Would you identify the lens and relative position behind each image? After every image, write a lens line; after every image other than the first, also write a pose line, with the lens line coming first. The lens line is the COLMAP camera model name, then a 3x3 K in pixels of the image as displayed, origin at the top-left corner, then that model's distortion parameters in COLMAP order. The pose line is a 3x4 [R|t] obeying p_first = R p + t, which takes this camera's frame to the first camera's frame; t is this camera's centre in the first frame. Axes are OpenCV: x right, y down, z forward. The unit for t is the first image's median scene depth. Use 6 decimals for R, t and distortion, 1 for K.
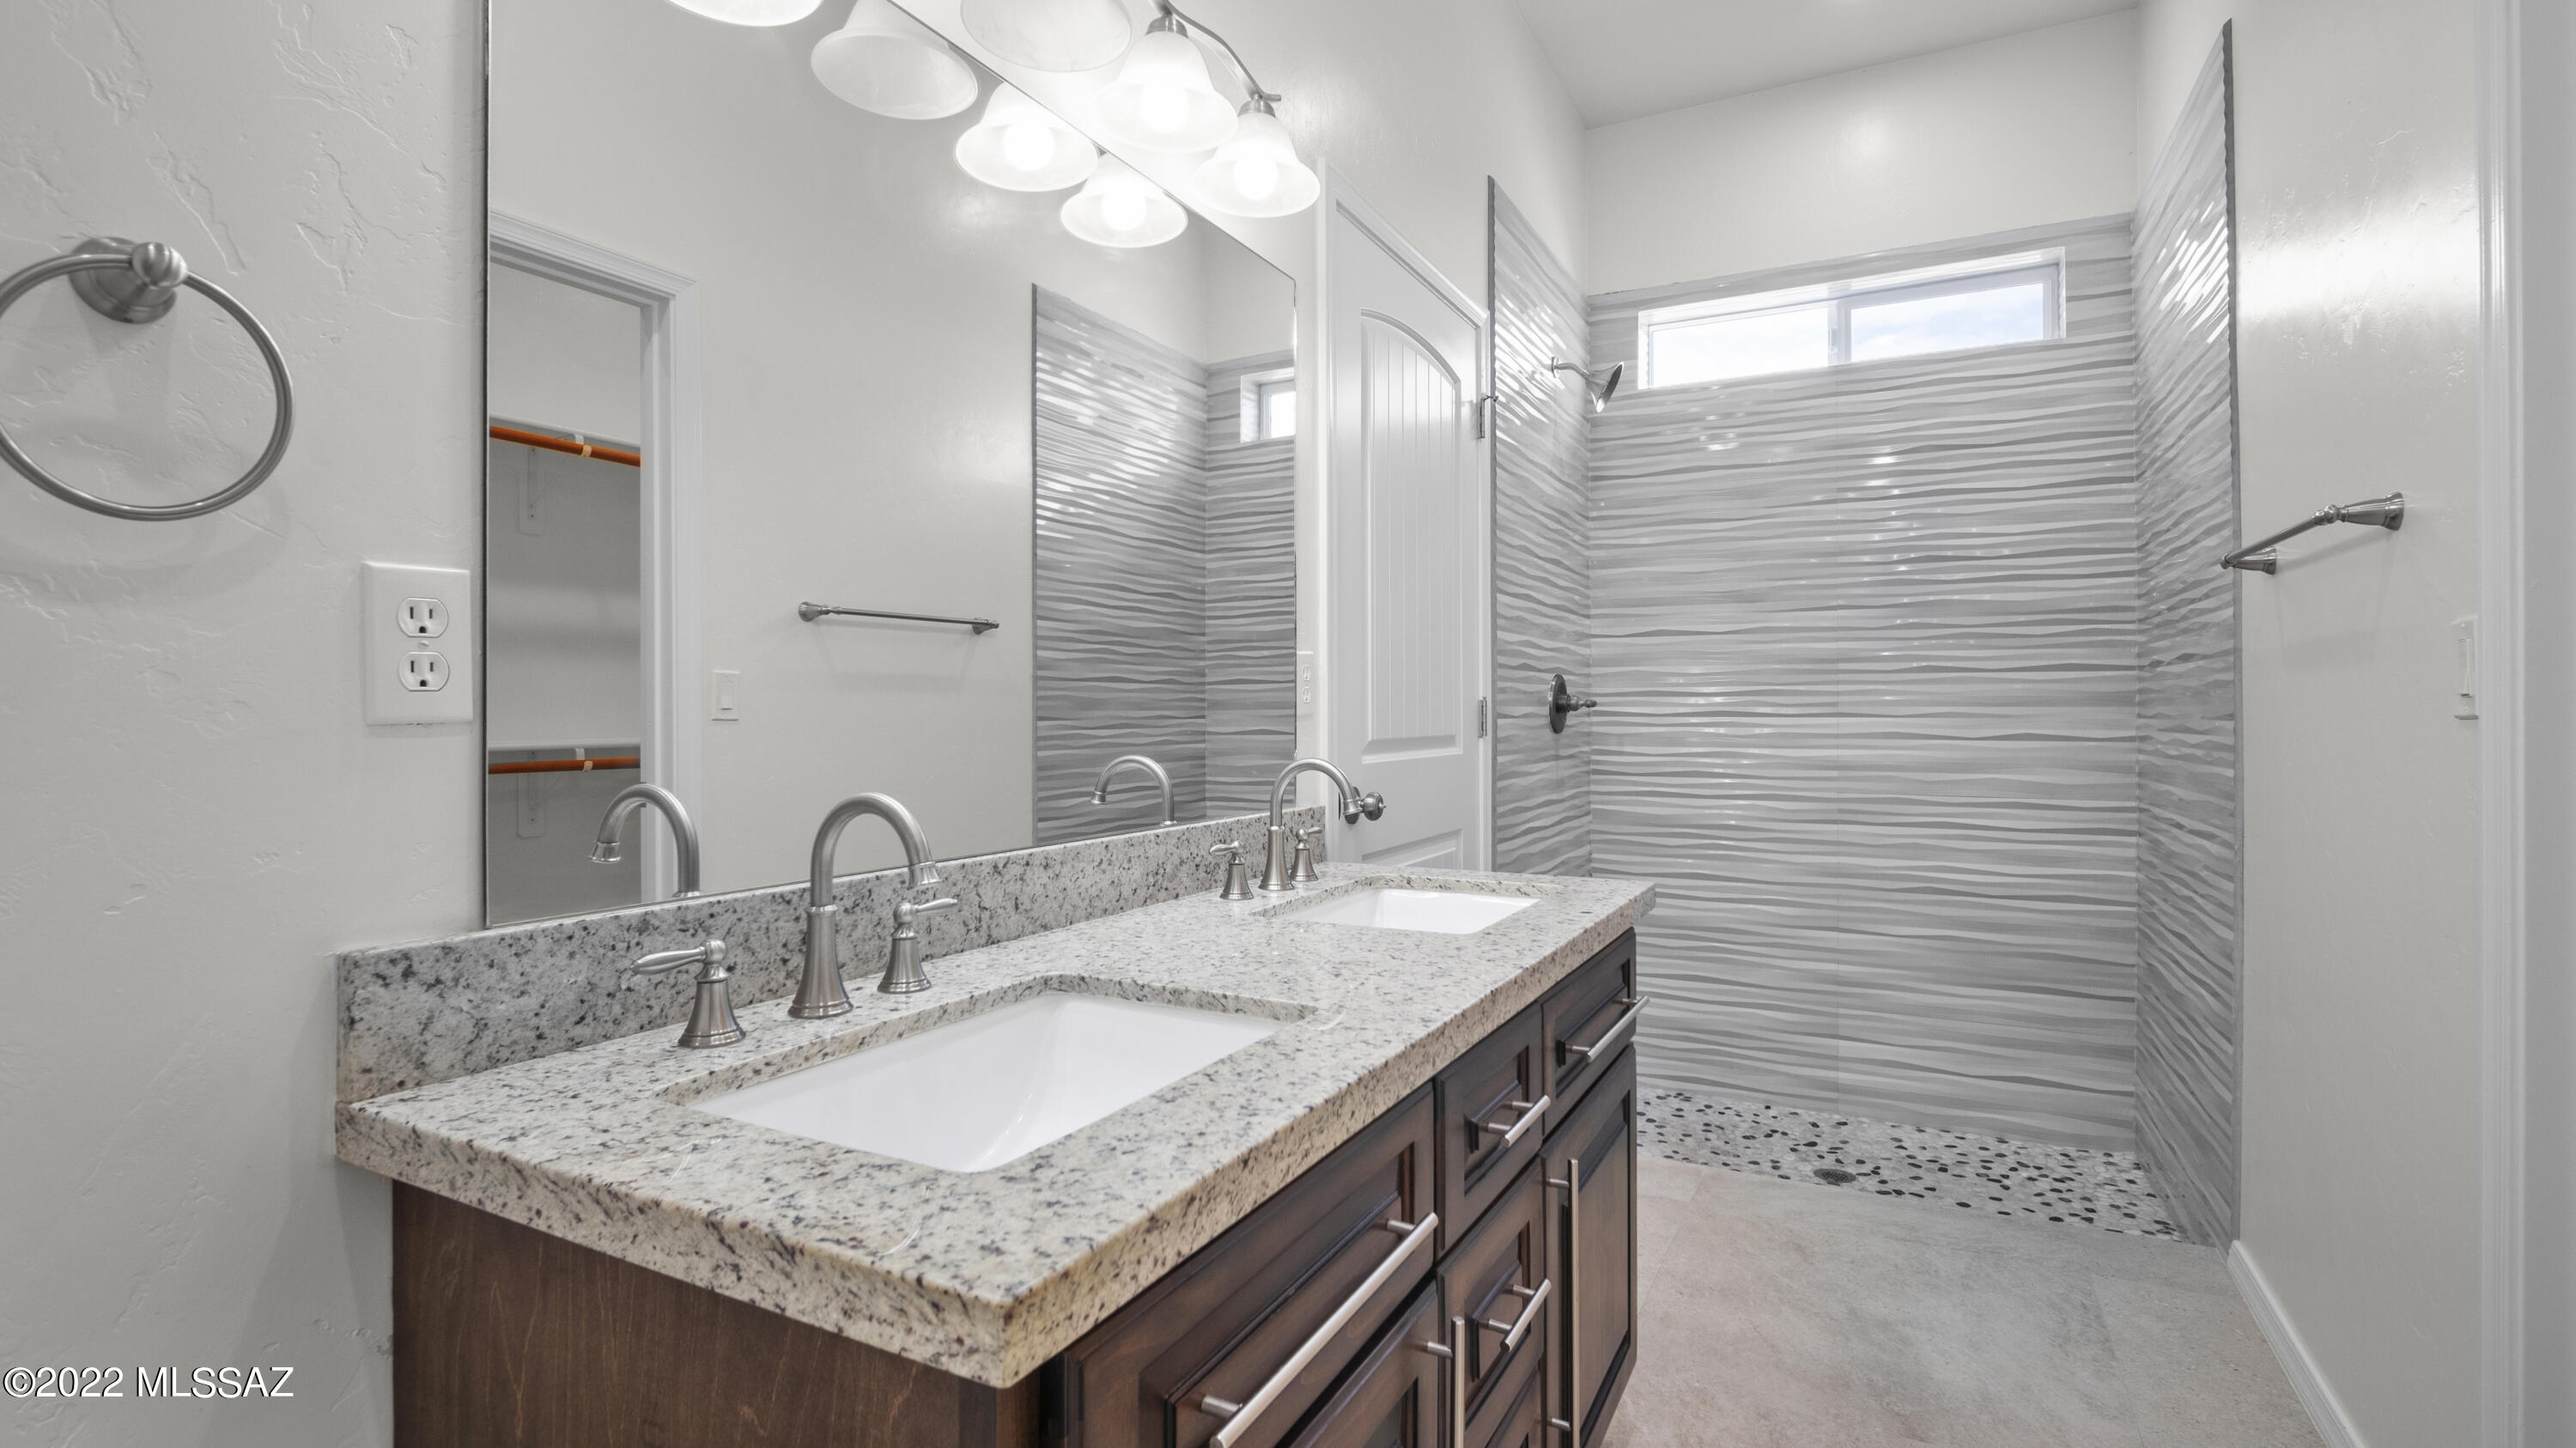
lens RADIAL K [[1186.7, 0, 1296.8], [0, 1186.7, 716.3], [0, 0, 1]] dist [-0.036844, -0.000061]
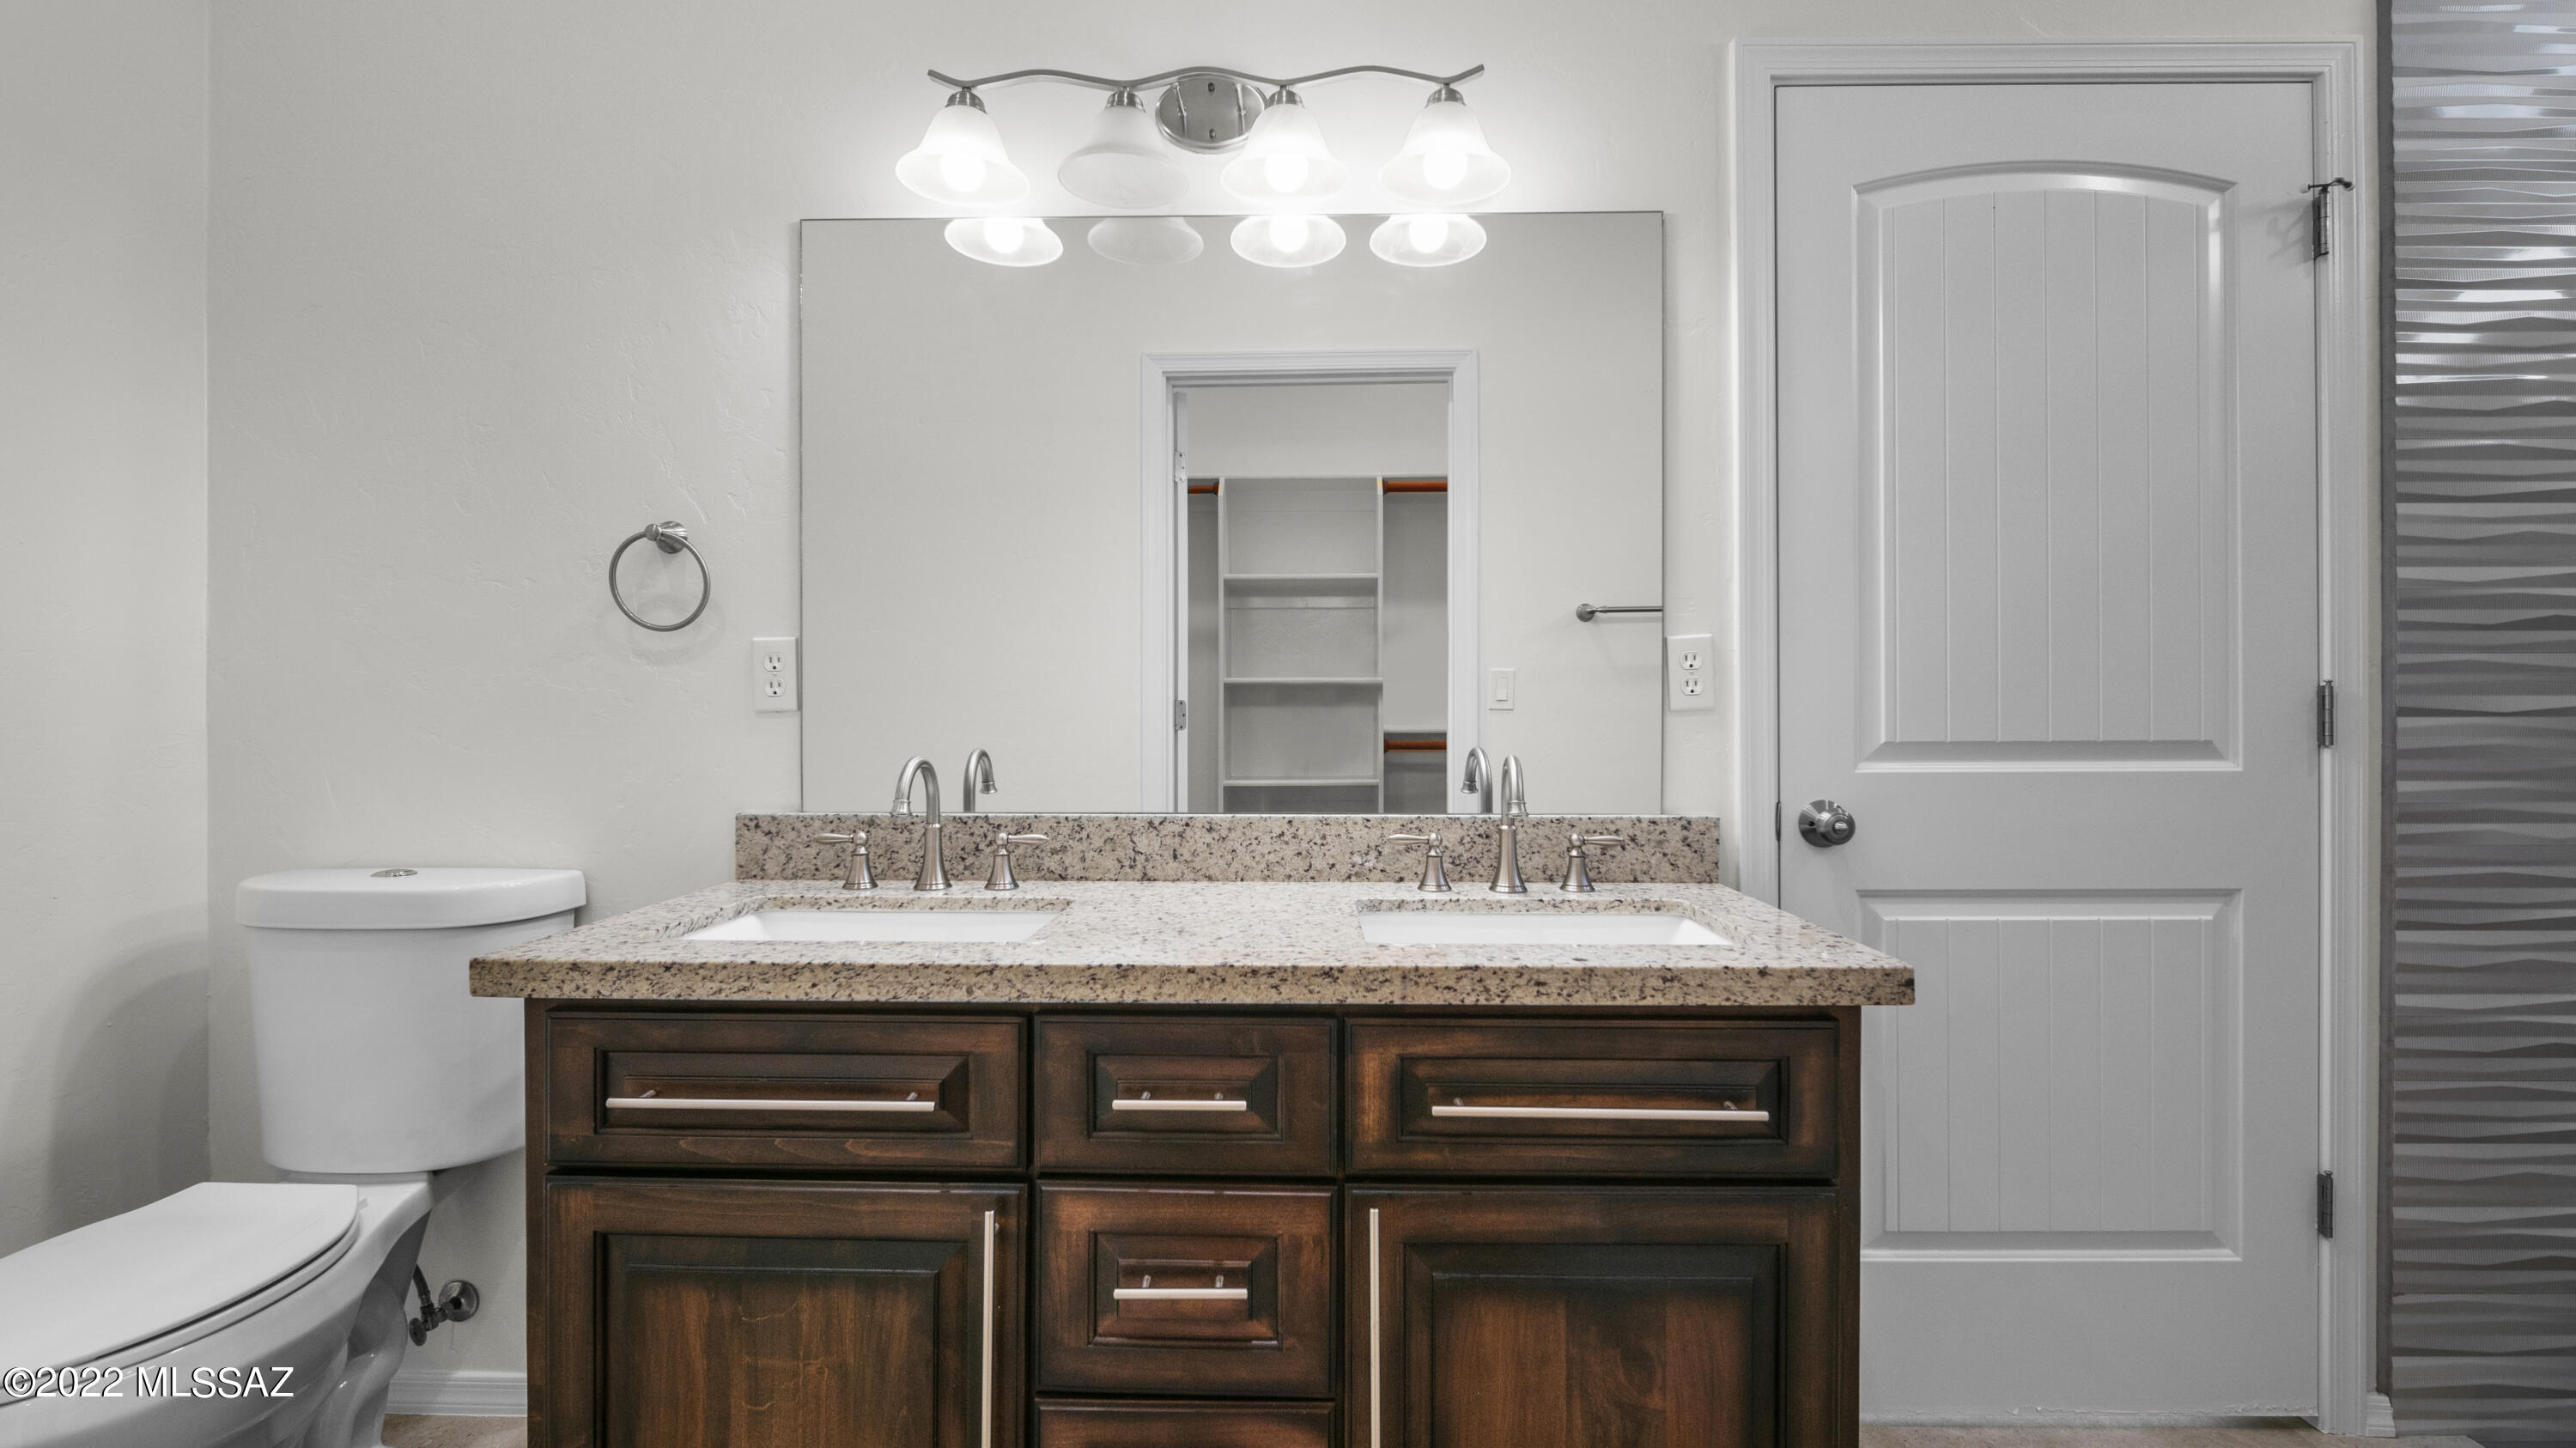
lens RADIAL K [[1186.3, 0, 1275.5], [0, 1186.3, 693.1], [0, 0, 1]] dist [-0.003654, -0.000875]
pose [[0.435857, -0.004750, -0.900004, 0.456507], [-0.002904, 0.999973, -0.006684, -0.004353], [0.900011, 0.005527, 0.435831, 0.248192]]
